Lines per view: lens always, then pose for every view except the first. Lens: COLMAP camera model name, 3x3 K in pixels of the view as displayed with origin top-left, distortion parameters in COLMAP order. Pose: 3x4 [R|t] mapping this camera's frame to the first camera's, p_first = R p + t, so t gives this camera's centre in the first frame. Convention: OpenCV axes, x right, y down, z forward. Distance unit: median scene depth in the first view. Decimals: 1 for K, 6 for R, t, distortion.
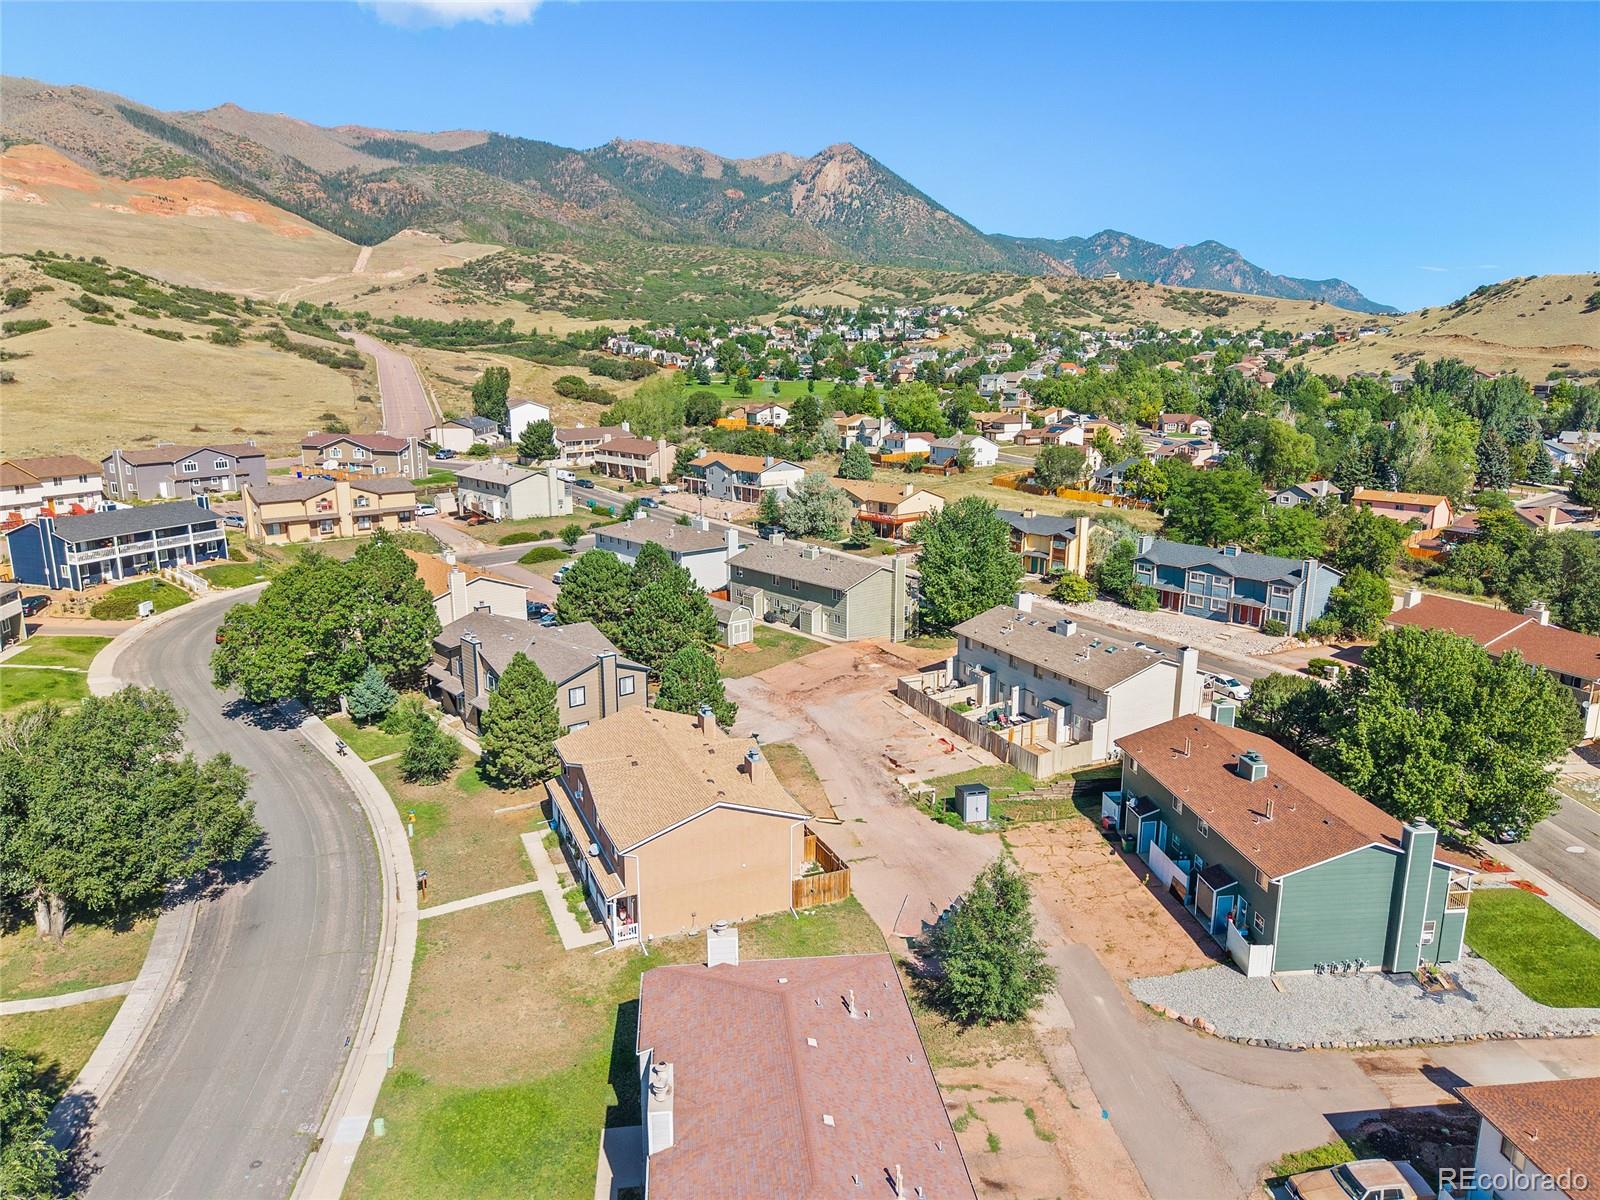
lens RADIAL K [[1104.9, 0, 800.0], [0, 1104.9, 600.0], [0, 0, 1]] dist [0.012735, -0.003118]
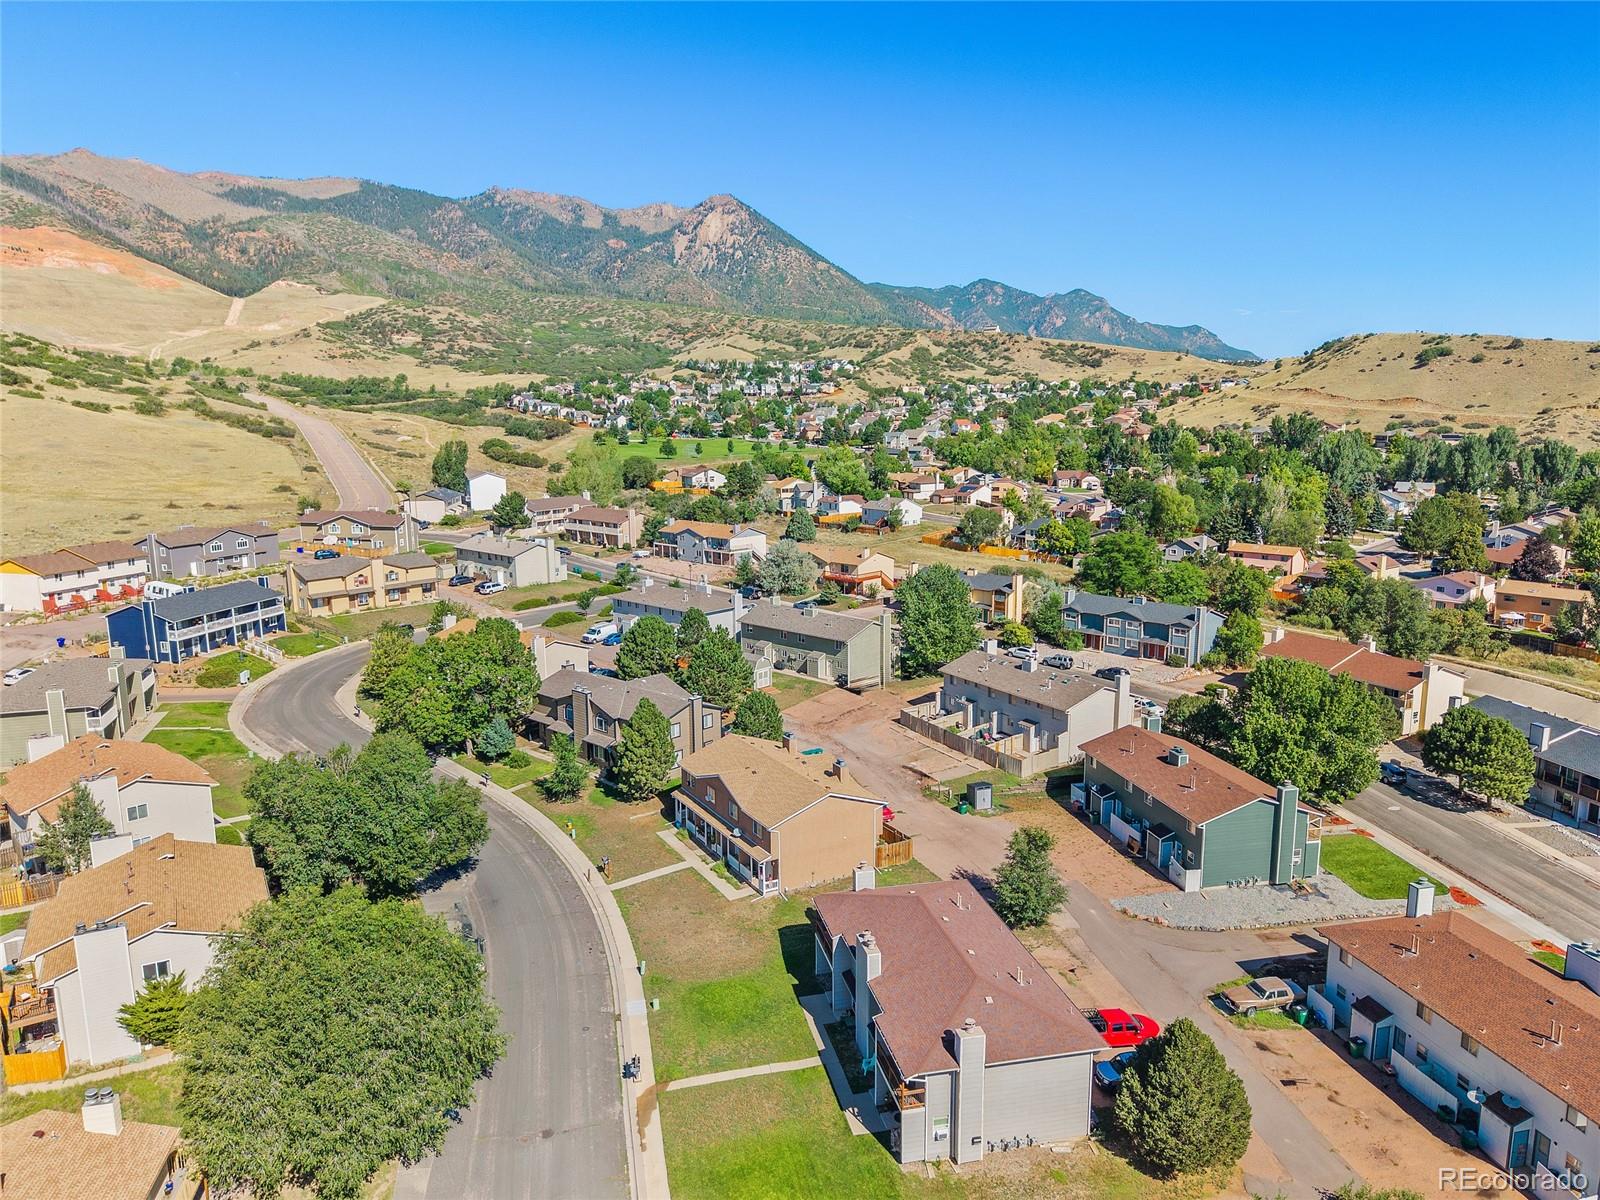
lens RADIAL K [[1117.0, 0, 800.0], [0, 1117.0, 600.0], [0, 0, 1]] dist [0.038312, -0.036480]
pose [[0.994501, -0.027879, 0.100947, -0.055588], [0.032007, 0.998707, -0.039505, -0.003218], [-0.099715, 0.042519, 0.994107, -0.103517]]
